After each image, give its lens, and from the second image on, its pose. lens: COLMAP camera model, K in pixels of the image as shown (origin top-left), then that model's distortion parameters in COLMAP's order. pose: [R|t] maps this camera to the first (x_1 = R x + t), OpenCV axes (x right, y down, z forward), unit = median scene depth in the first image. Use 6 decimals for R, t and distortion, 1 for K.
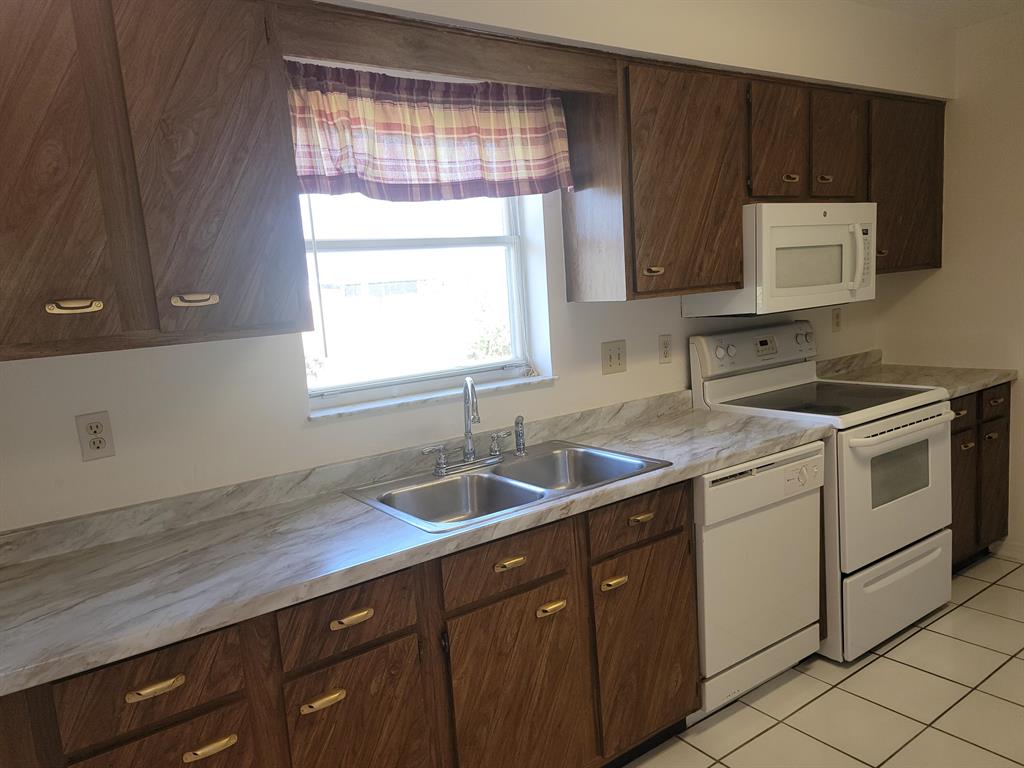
lens RADIAL K [[722.5, 0, 502.7], [0, 722.5, 388.1], [0, 0, 1]] dist [0.076713, -0.060364]
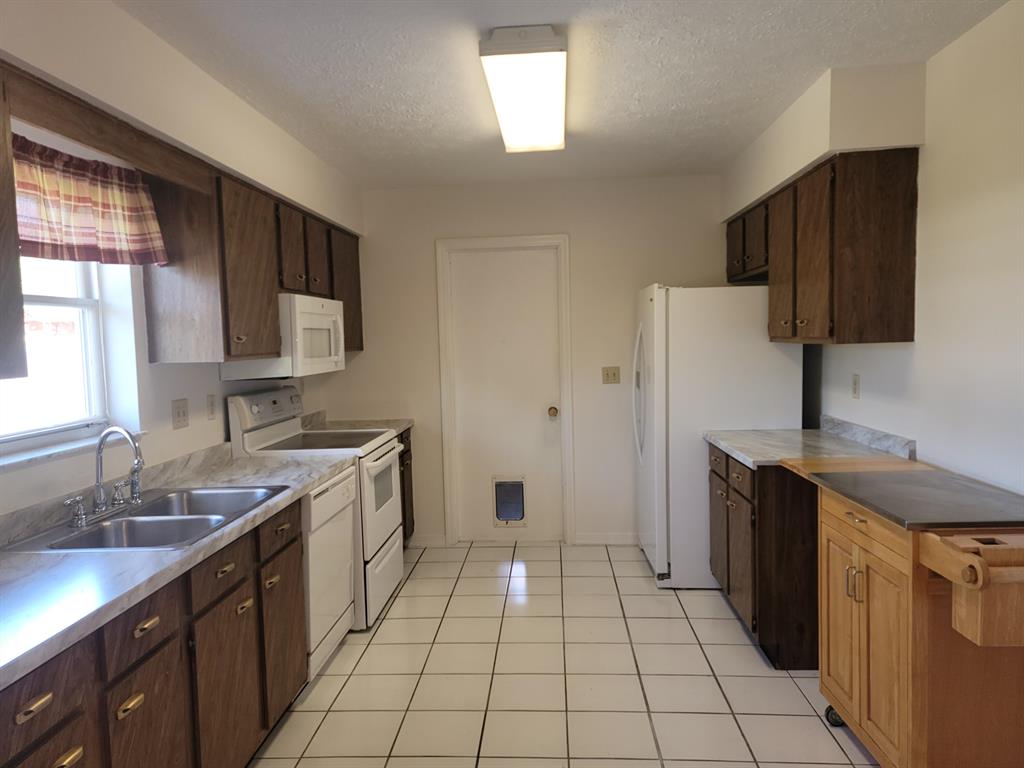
lens RADIAL K [[722.5, 0, 502.7], [0, 722.5, 388.1], [0, 0, 1]] dist [0.076713, -0.060364]
pose [[0.636227, -0.002244, 0.771498, -0.465246], [0.091021, 0.993230, -0.072172, 0.051959], [-0.766113, 0.116140, 0.632125, -0.118009]]
